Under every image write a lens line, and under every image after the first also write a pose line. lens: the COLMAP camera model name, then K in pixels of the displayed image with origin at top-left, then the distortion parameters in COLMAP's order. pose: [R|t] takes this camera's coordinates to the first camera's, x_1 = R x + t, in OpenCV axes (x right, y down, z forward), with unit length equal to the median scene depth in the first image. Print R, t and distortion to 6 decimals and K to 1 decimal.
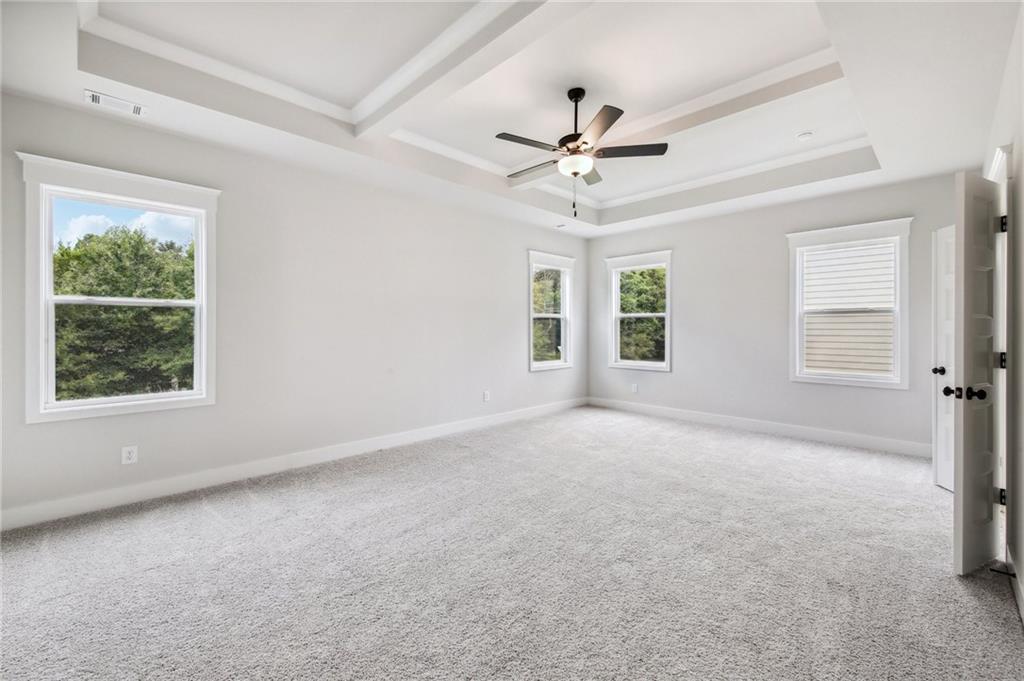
lens RADIAL K [[437.4, 0, 513.2], [0, 437.4, 331.4], [0, 0, 1]] dist [0.021374, -0.000432]
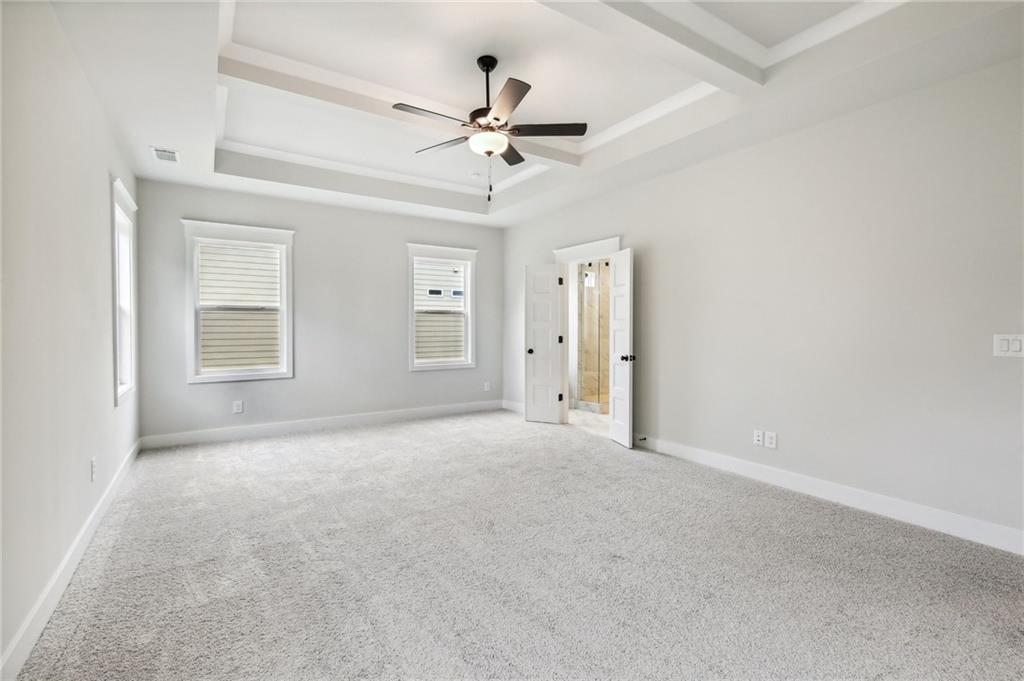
lens RADIAL K [[467.1, 0, 512.5], [0, 467.1, 335.0], [0, 0, 1]] dist [0.004116, 0.000241]
pose [[0.183234, -0.019308, 0.982880, -0.523998], [0.005412, 0.999812, 0.018632, -0.003342], [-0.983054, 0.001905, 0.183304, 0.515303]]
